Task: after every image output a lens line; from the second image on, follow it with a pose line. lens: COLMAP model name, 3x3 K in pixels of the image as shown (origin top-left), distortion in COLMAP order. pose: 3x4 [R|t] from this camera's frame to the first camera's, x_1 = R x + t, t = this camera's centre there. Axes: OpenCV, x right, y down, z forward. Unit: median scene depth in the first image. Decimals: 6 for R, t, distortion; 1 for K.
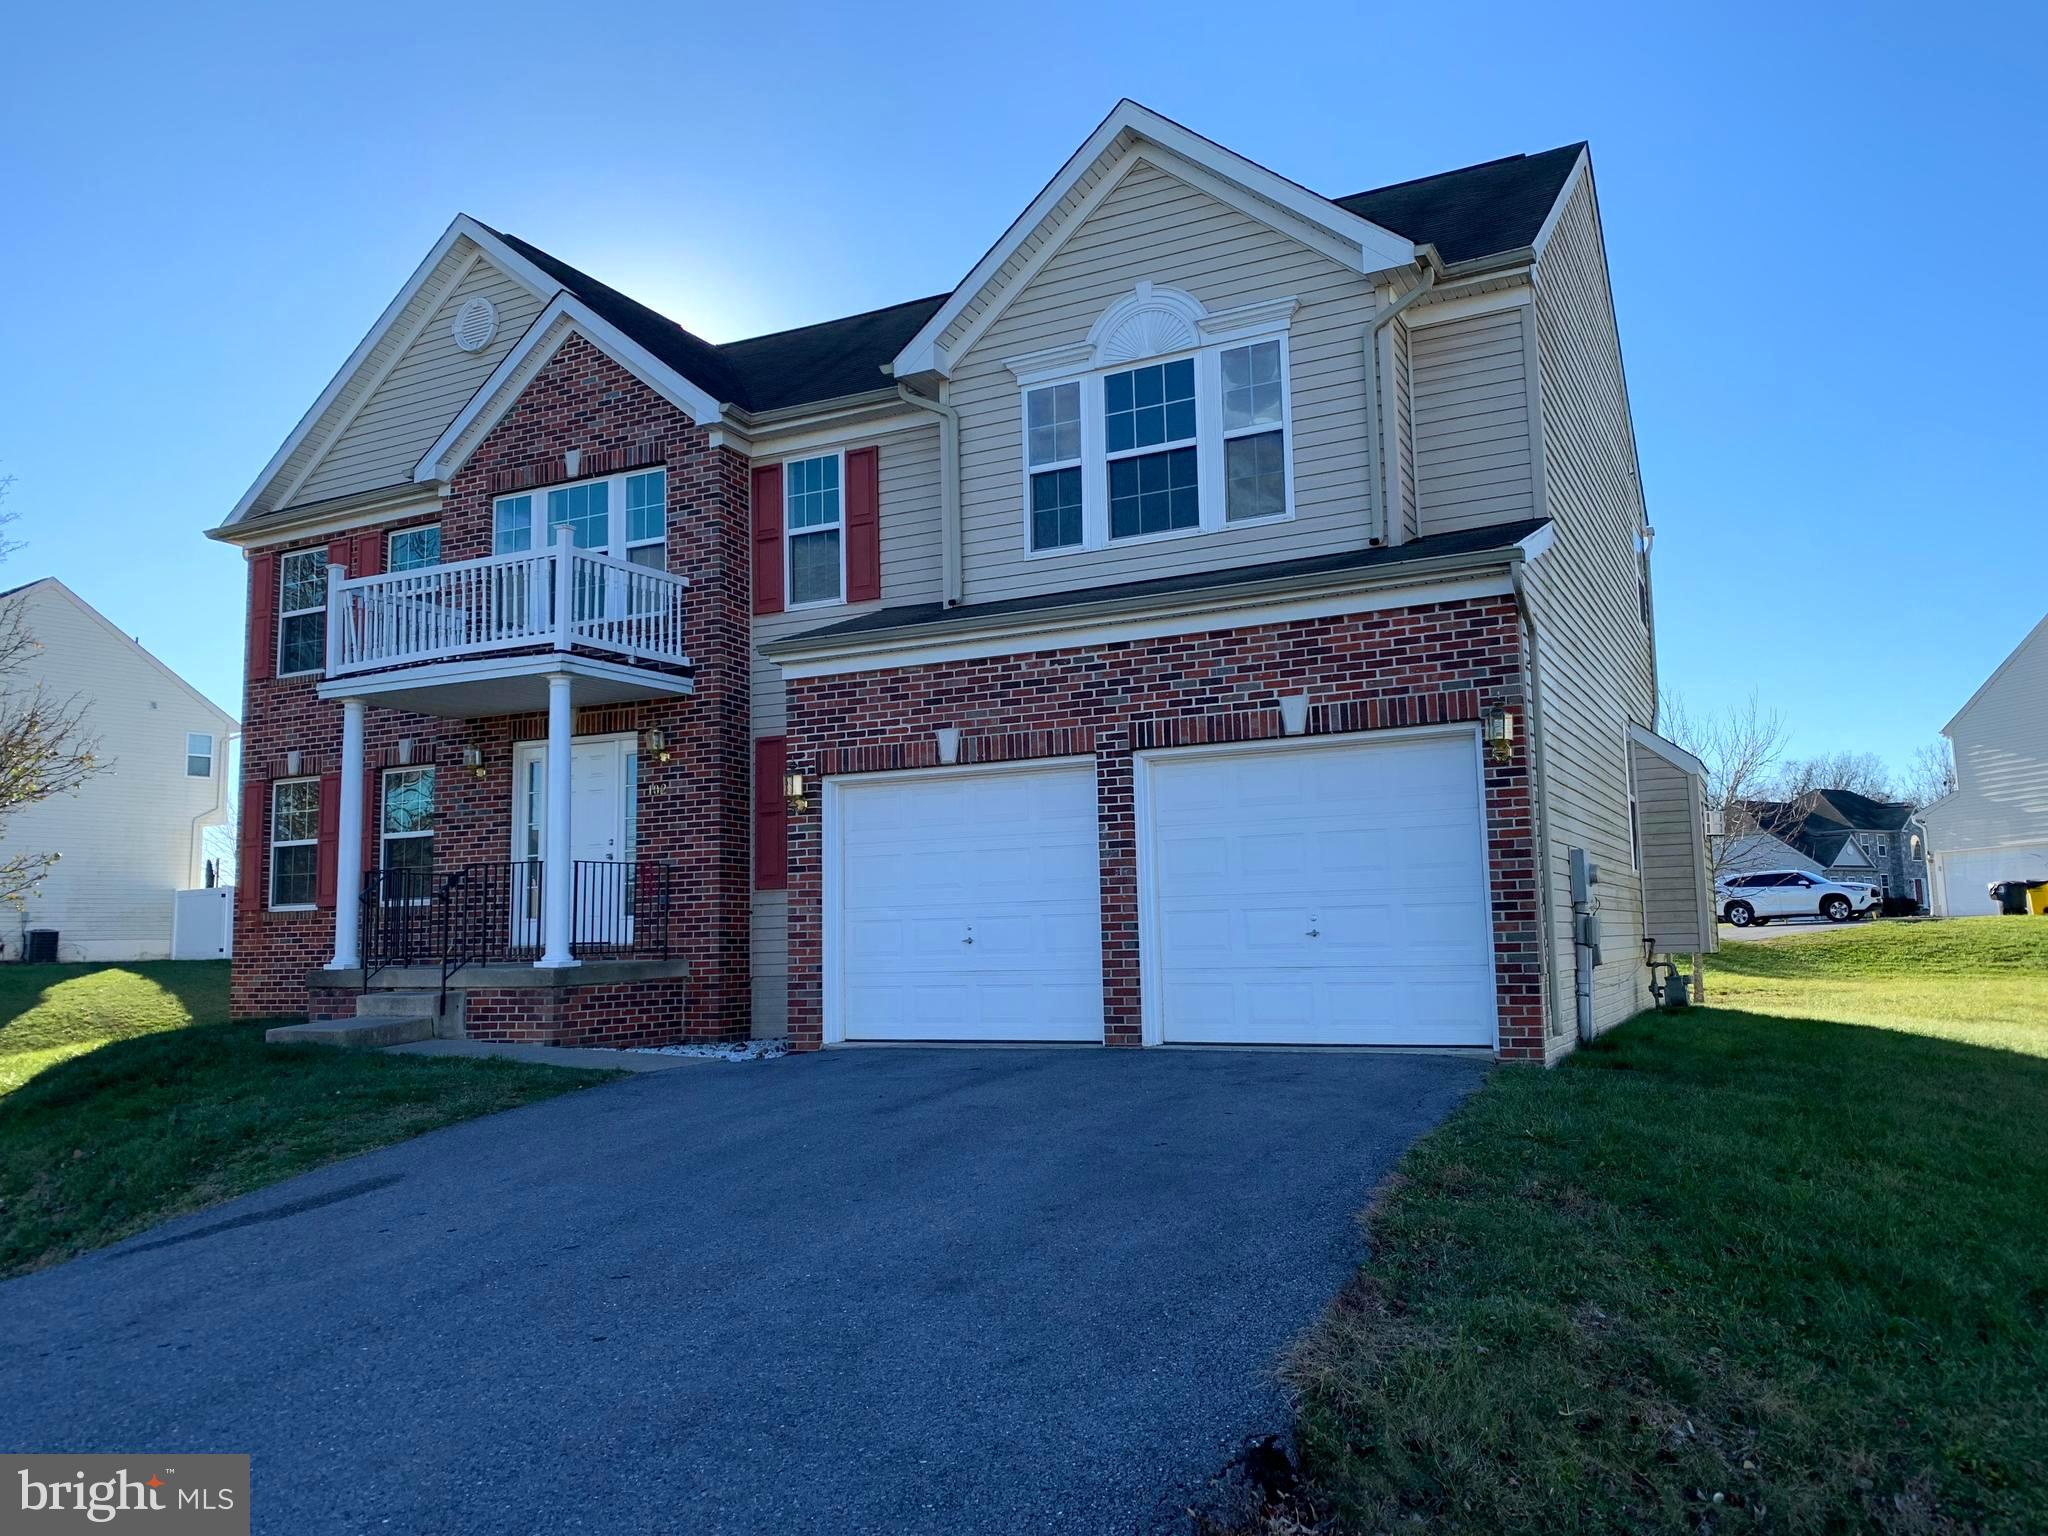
lens RADIAL K [[1551.6, 0, 1015.8], [0, 1551.6, 753.6], [0, 0, 1]] dist [0.103987, -0.254449]
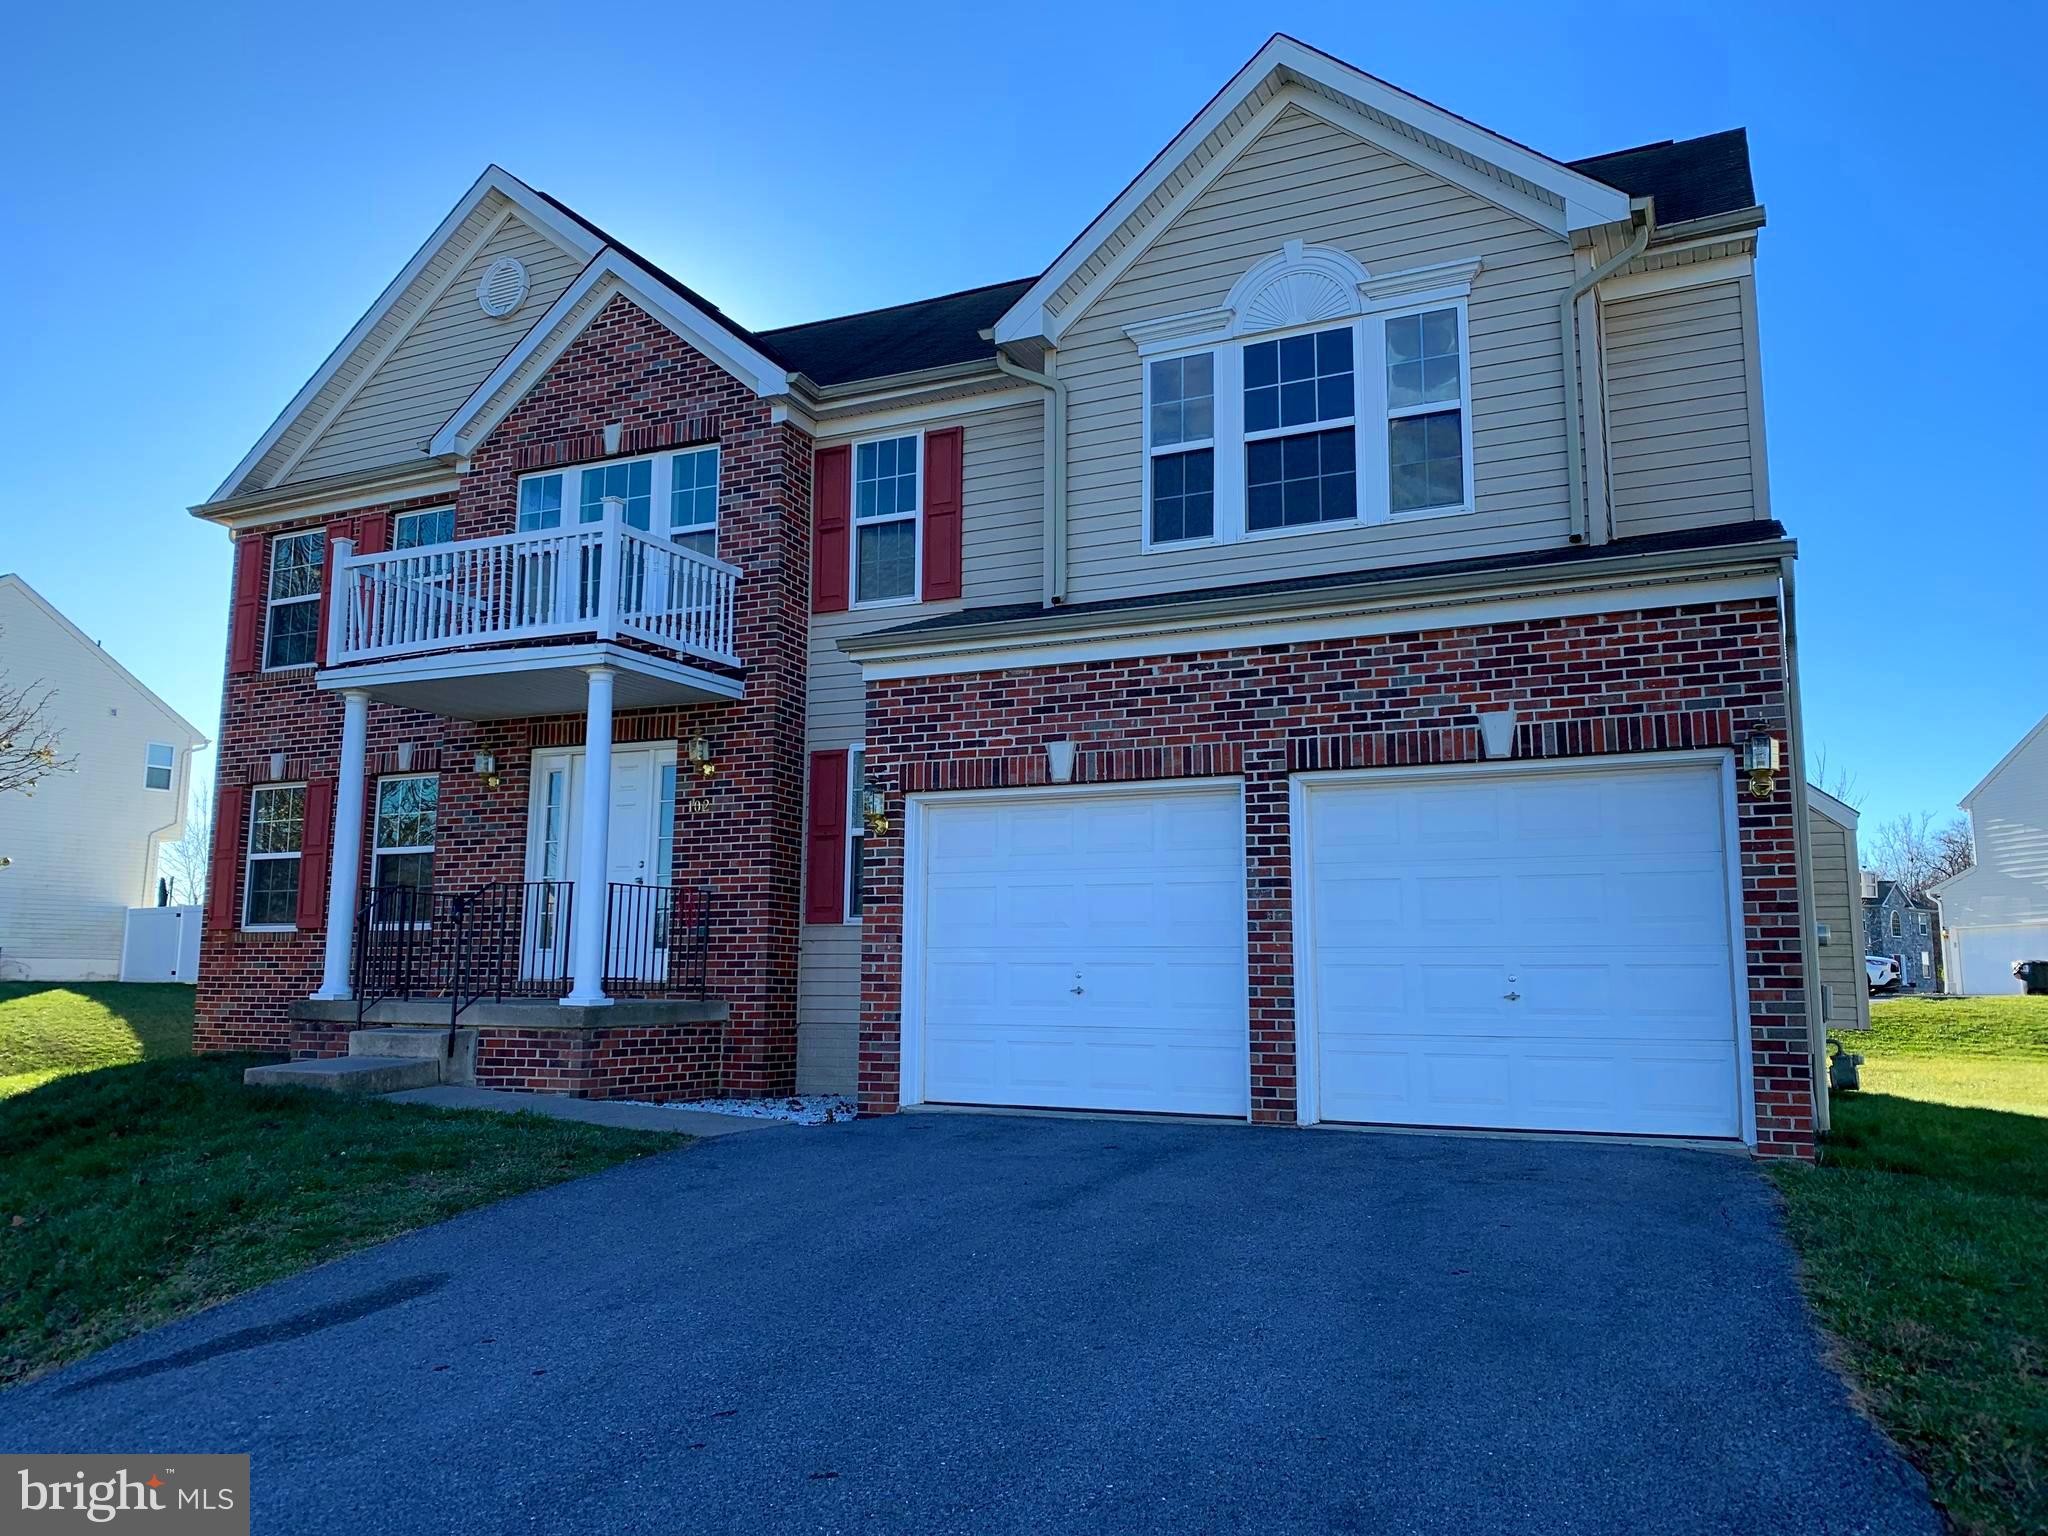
lens RADIAL K [[1549.7, 0, 994.4], [0, 1549.7, 759.2], [0, 0, 1]] dist [0.103556, -0.233208]
pose [[0.999343, 0.033888, 0.012870, -0.084250], [-0.033526, 0.999063, -0.027370, 0.016892], [-0.013785, 0.026921, 0.999543, 0.132770]]
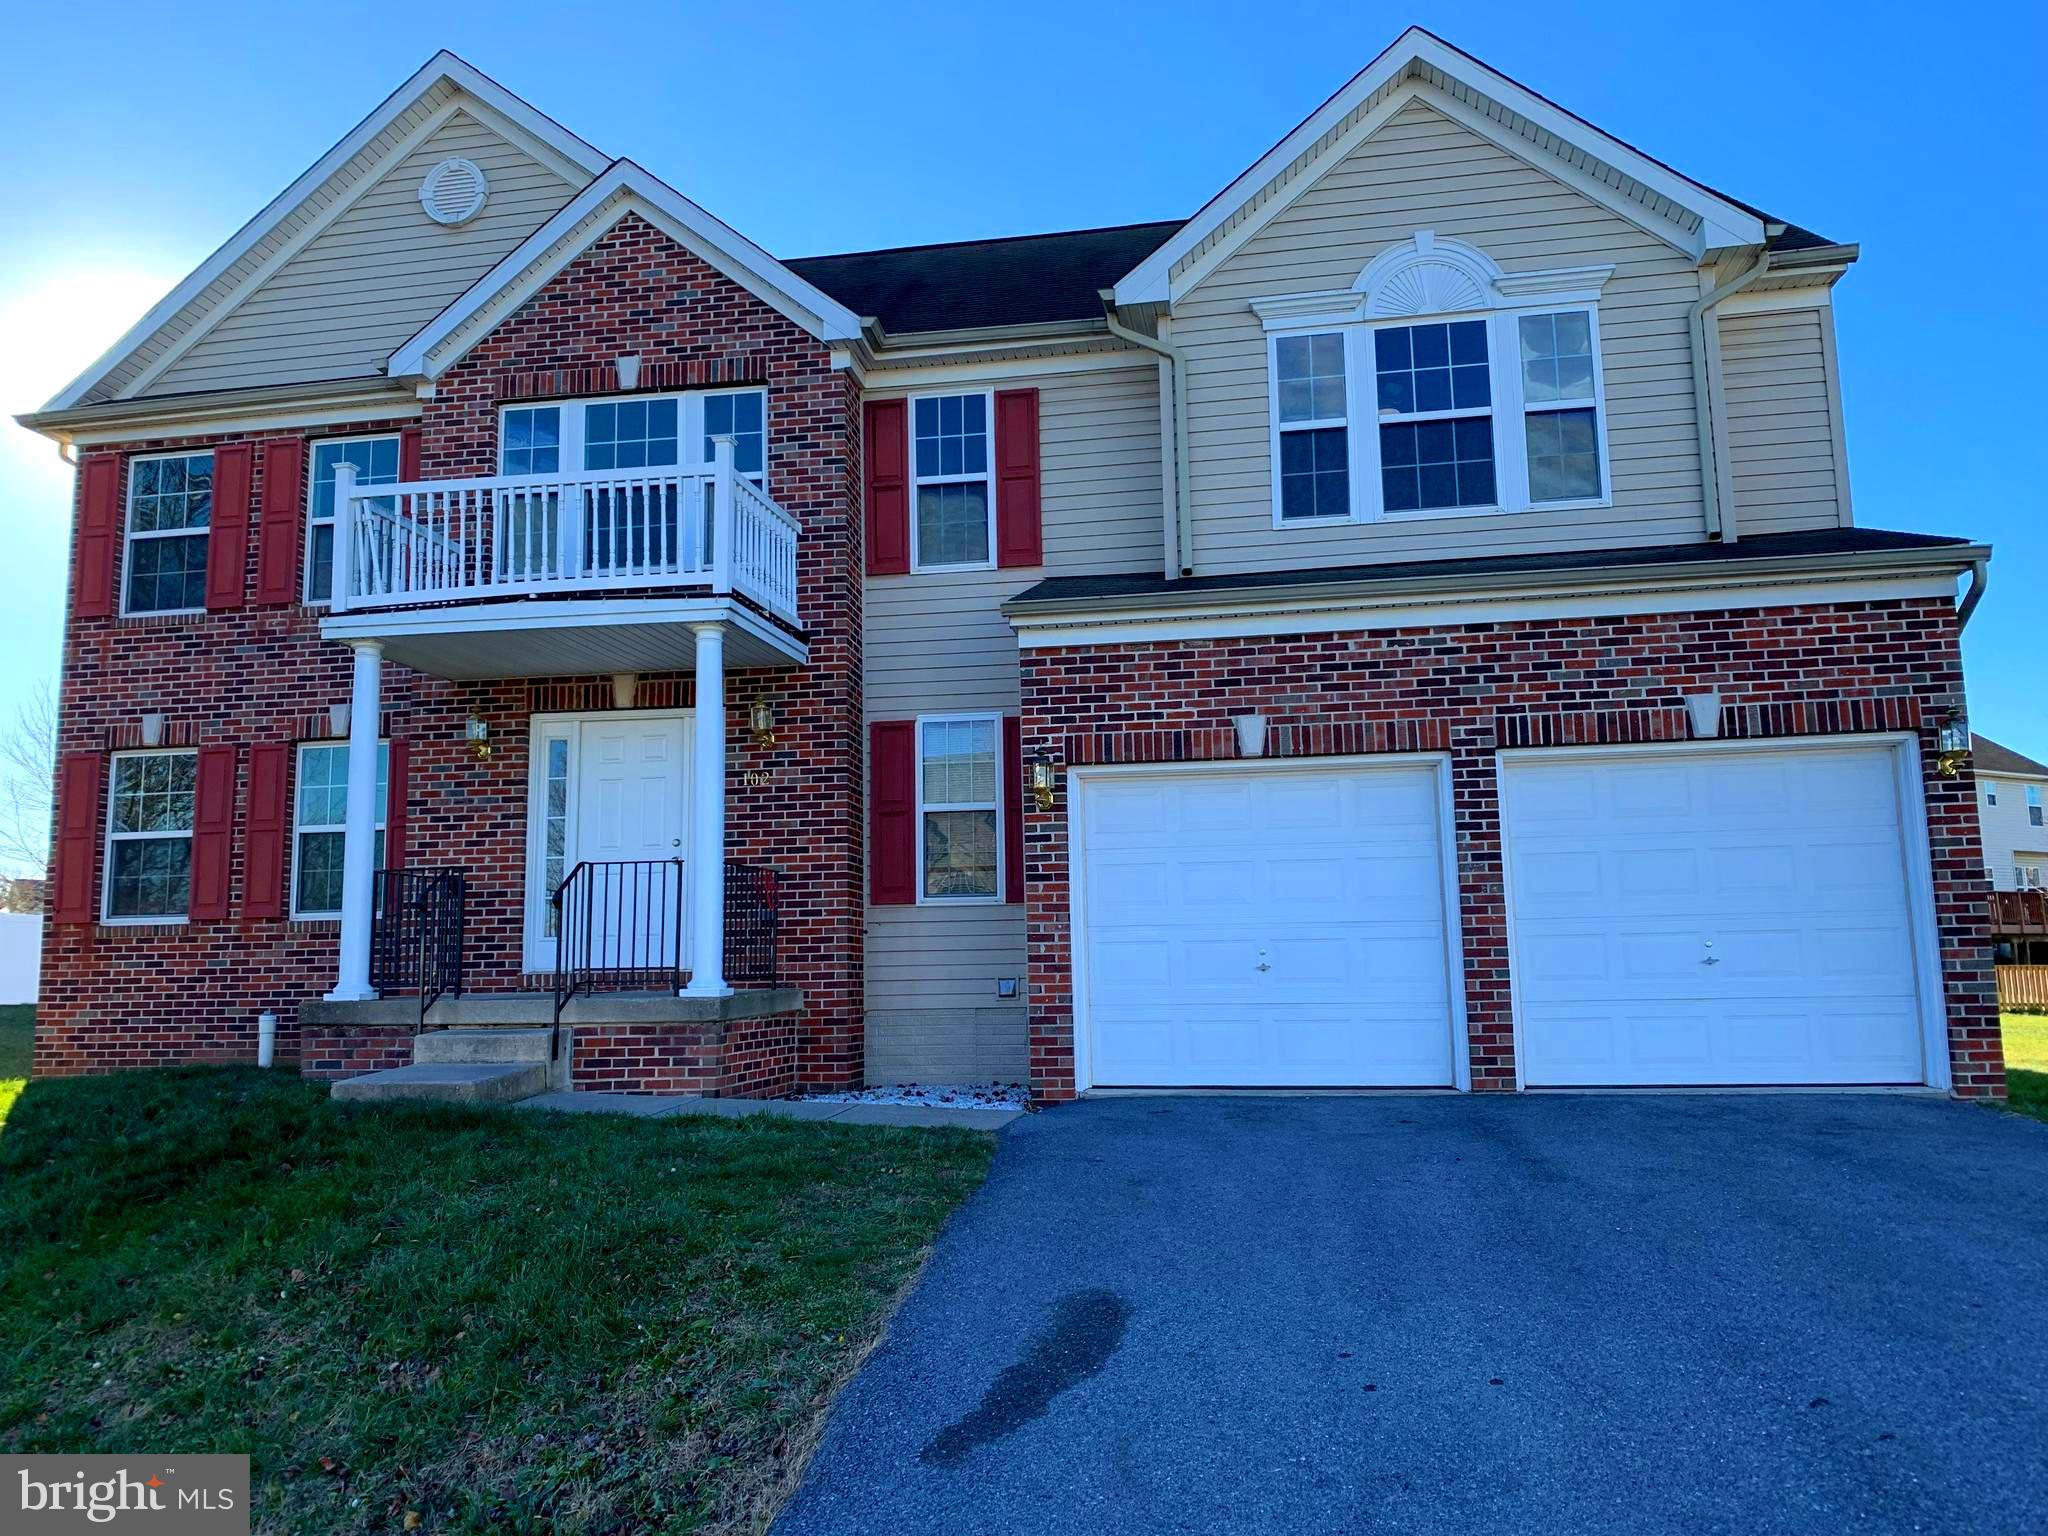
lens RADIAL K [[1543.4, 0, 1005.5], [0, 1543.4, 757.0], [0, 0, 1]] dist [0.069365, -0.116016]
pose [[0.957011, 0.046191, 0.286349, -0.378634], [-0.039603, 0.998802, -0.028759, 0.033353], [-0.287334, 0.016183, 0.957694, 0.214735]]
